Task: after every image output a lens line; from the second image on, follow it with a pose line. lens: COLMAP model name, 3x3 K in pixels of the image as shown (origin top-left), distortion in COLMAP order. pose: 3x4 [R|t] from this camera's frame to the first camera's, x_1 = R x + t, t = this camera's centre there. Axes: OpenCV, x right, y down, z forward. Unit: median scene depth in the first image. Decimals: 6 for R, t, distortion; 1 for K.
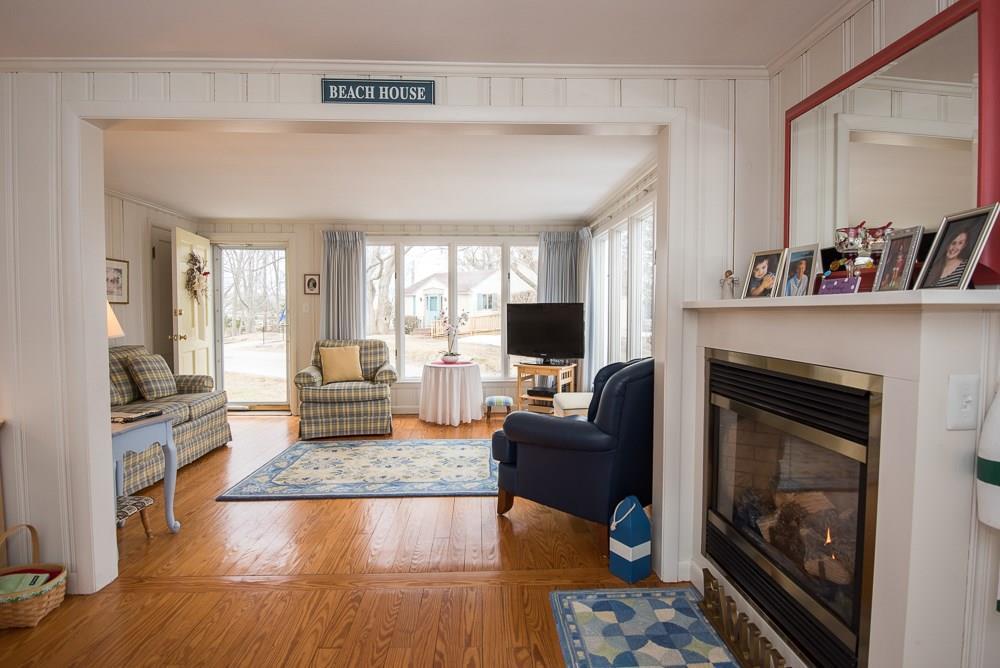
lens RADIAL K [[504.7, 0, 498.9], [0, 504.7, 330.6], [0, 0, 1]] dist [-0.017148, -0.001278]
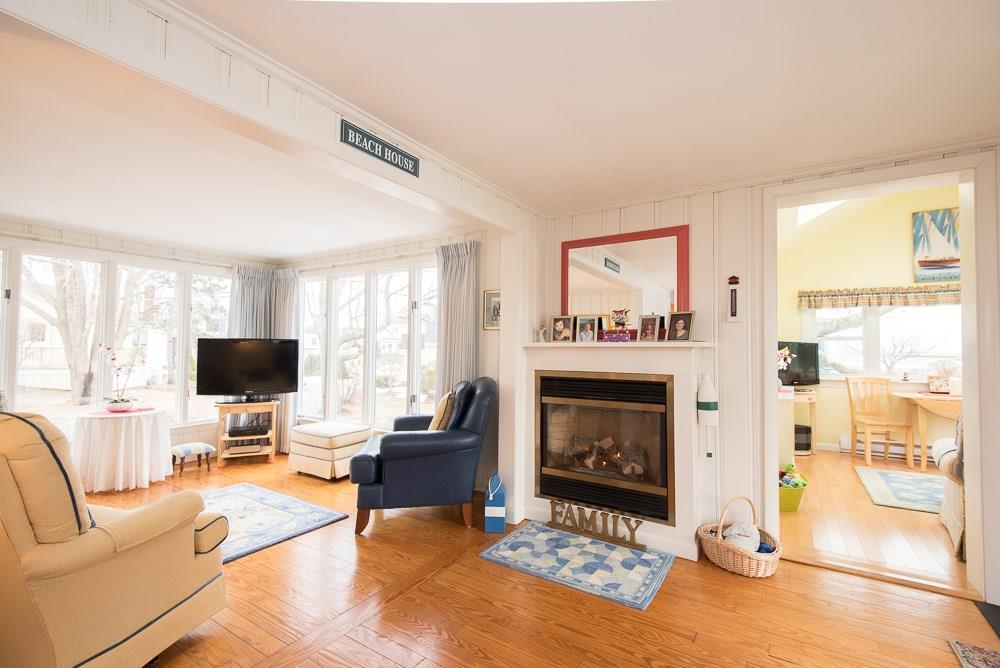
lens RADIAL K [[460.2, 0, 499.3], [0, 460.2, 335.9], [0, 0, 1]] dist [0.022595, -0.000207]
pose [[0.566339, 0.025018, 0.823793, -0.931939], [0.025942, 0.998503, -0.048158, -0.009651], [-0.823764, 0.048644, 0.564842, 0.226605]]
